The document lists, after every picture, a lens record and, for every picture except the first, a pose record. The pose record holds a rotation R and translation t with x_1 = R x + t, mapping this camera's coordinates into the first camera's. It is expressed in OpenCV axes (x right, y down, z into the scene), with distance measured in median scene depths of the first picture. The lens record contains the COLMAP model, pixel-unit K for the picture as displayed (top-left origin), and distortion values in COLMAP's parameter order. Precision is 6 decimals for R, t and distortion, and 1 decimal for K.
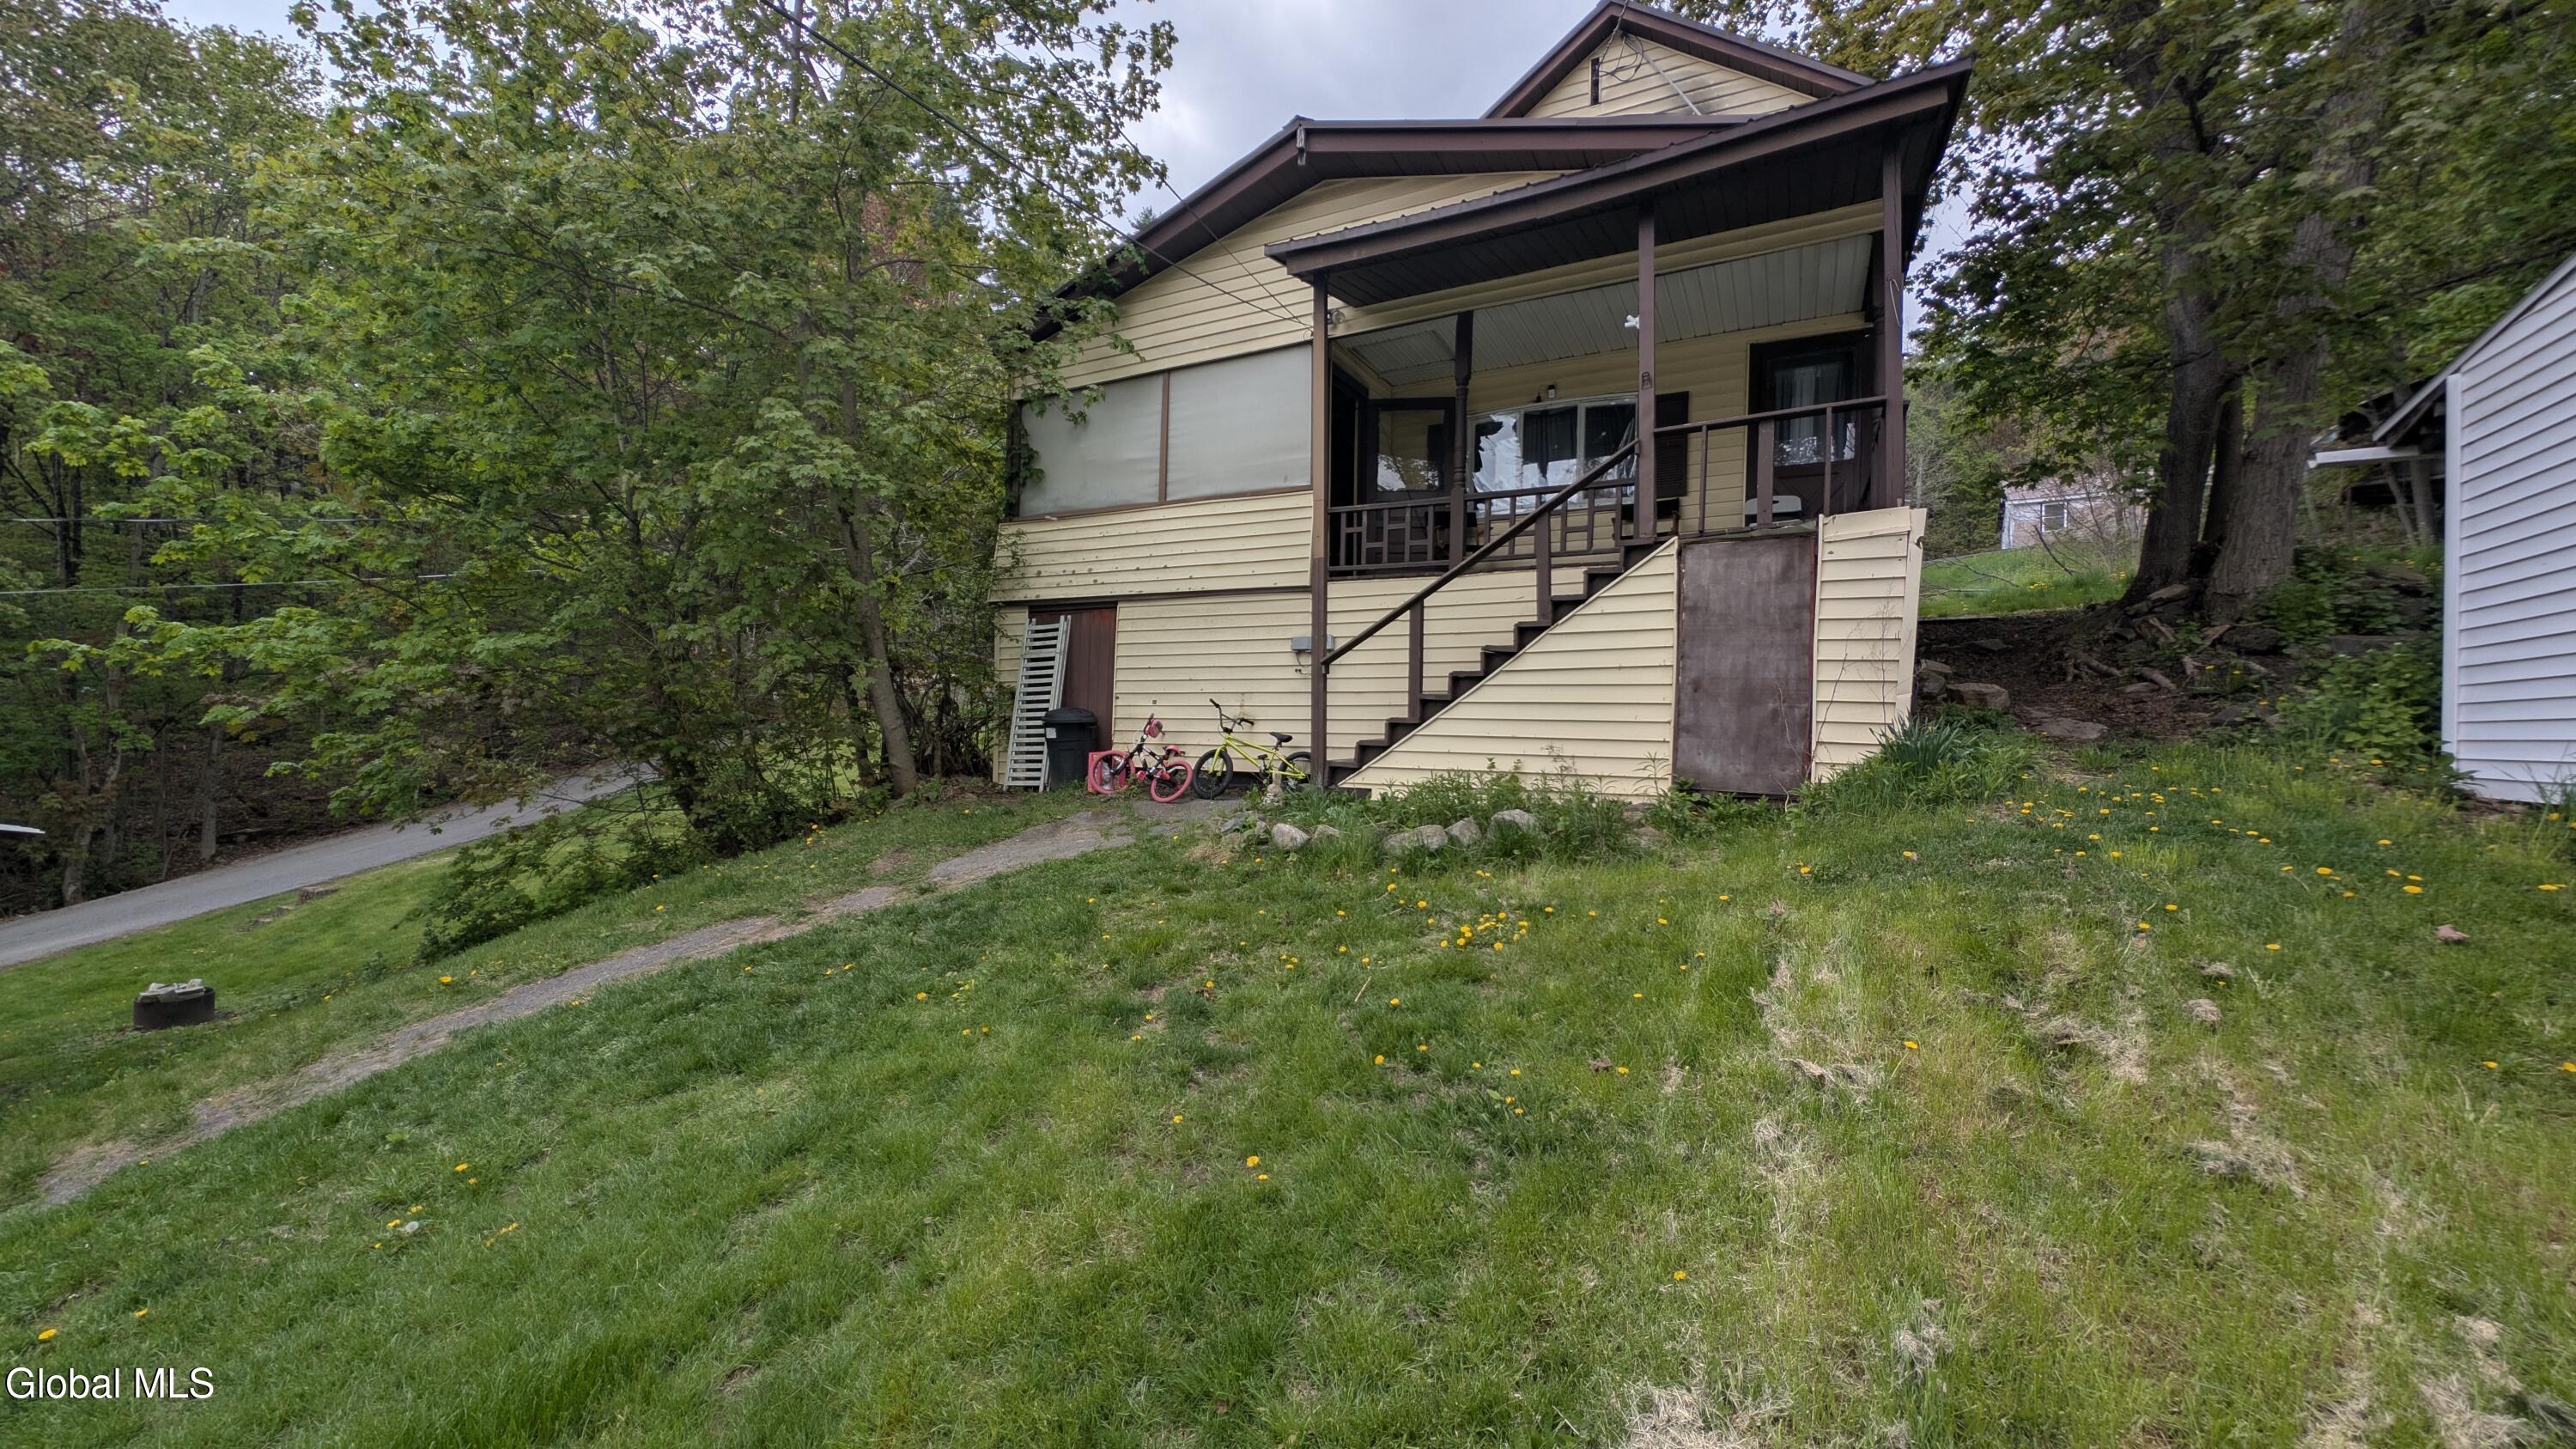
lens RADIAL K [[950.0, 0, 1286.5], [0, 950.0, 729.3], [0, 0, 1]] dist [-0.000624, -0.001148]
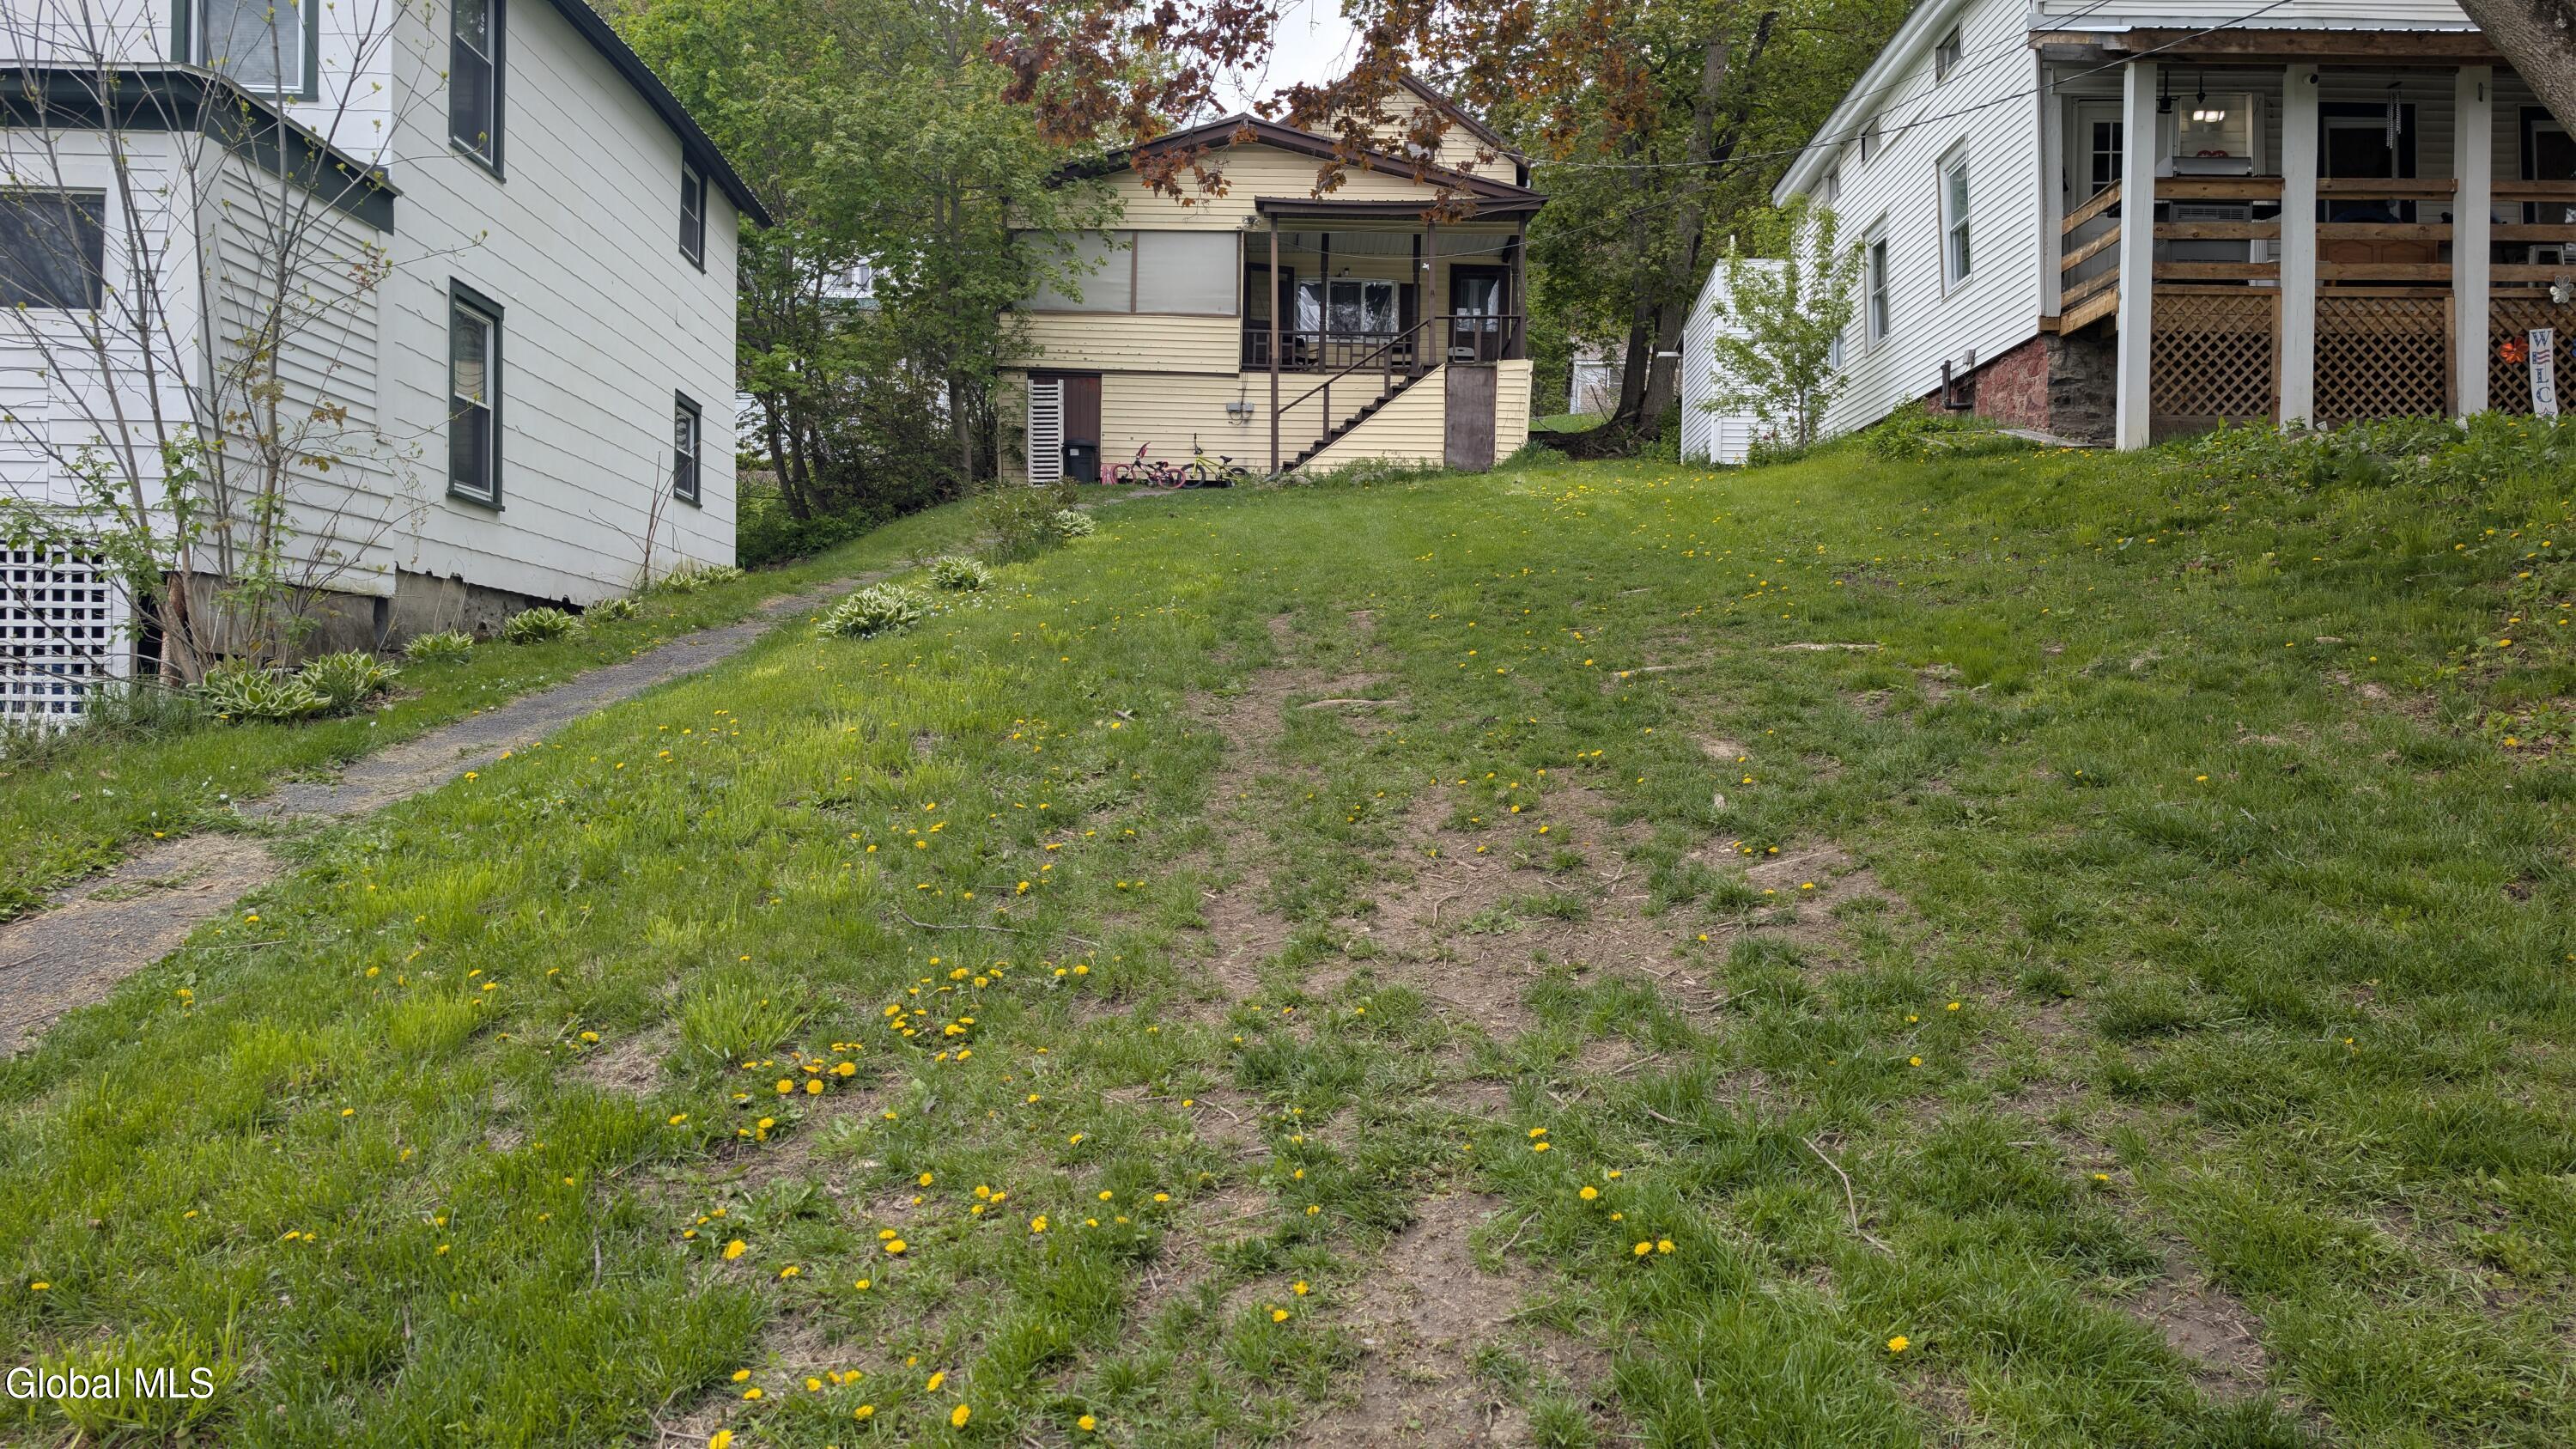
lens RADIAL K [[1850.1, 0, 1289.0], [0, 1850.1, 734.1], [0, 0, 1]] dist [0.096138, 0.000570]
pose [[0.881561, -0.002234, 0.472065, -1.594317], [-0.000599, 0.999983, 0.005851, 0.521520], [-0.472070, -0.005441, 0.881544, -2.183377]]
